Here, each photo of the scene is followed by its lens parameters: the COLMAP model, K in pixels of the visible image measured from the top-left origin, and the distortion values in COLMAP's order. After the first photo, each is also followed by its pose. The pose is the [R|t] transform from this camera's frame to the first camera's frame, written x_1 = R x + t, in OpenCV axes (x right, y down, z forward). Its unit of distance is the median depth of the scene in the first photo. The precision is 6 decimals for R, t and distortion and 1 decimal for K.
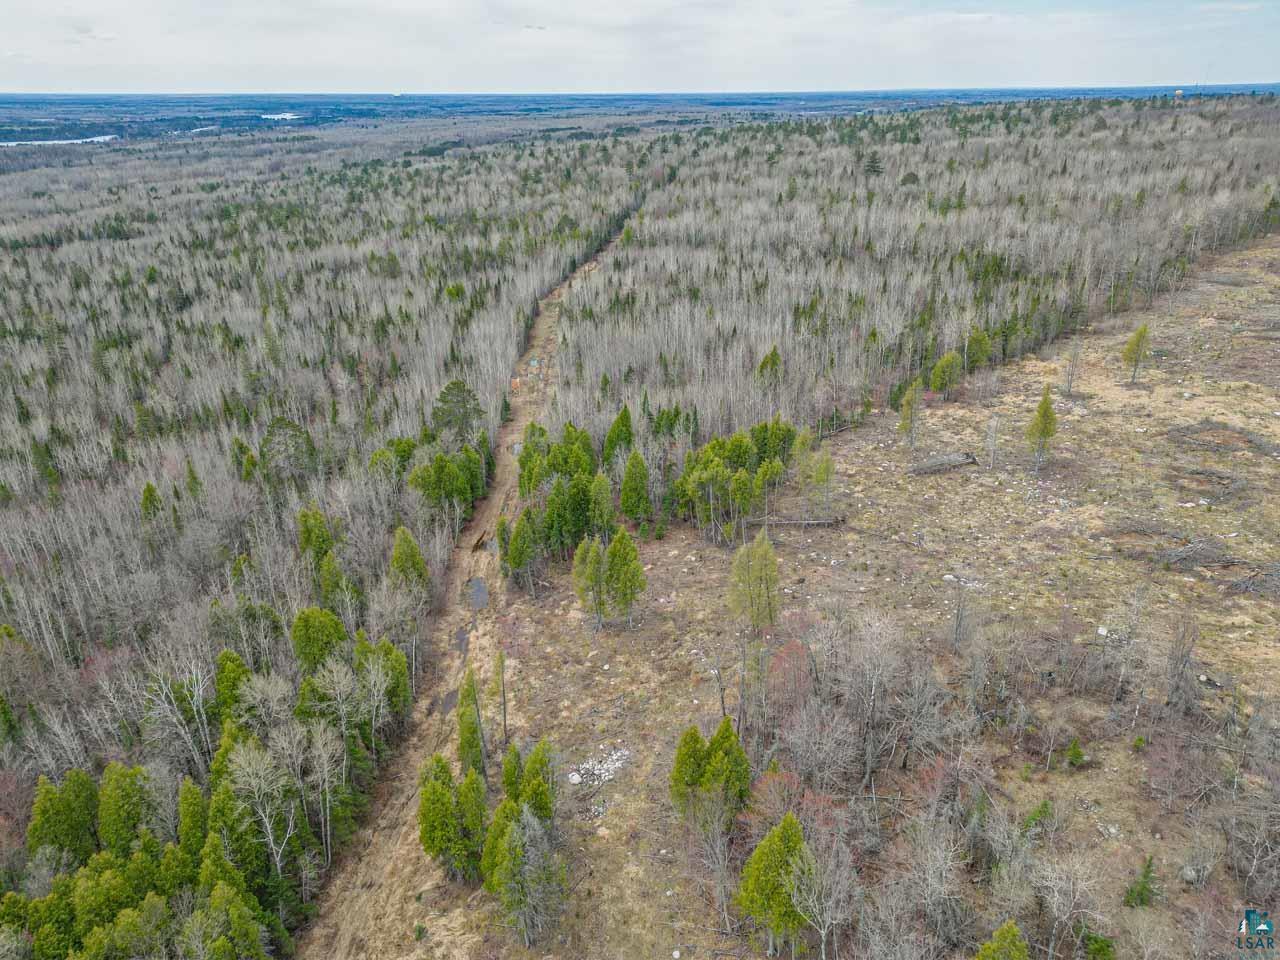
lens RADIAL K [[883.0, 0, 640.0], [0, 883.0, 480.0], [0, 0, 1]] dist [0.092492, -0.080372]
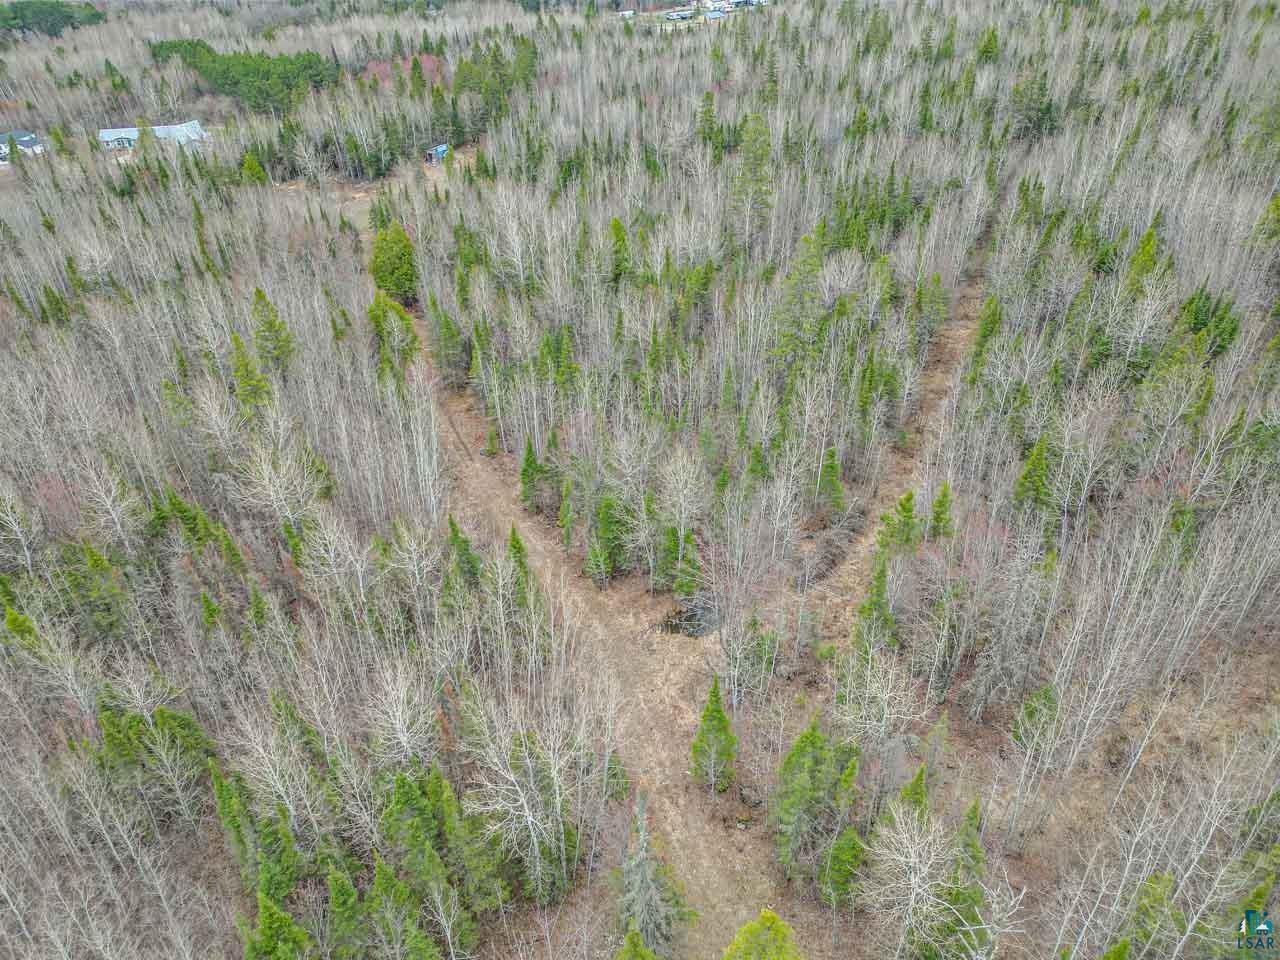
lens RADIAL K [[883.0, 0, 640.0], [0, 883.0, 480.0], [0, 0, 1]] dist [0.092492, -0.080372]
pose [[0.695793, 0.427903, -0.576863, -0.293695], [-0.295851, 0.902607, 0.312686, -0.111619], [0.654480, -0.046900, 0.754623, 0.493803]]
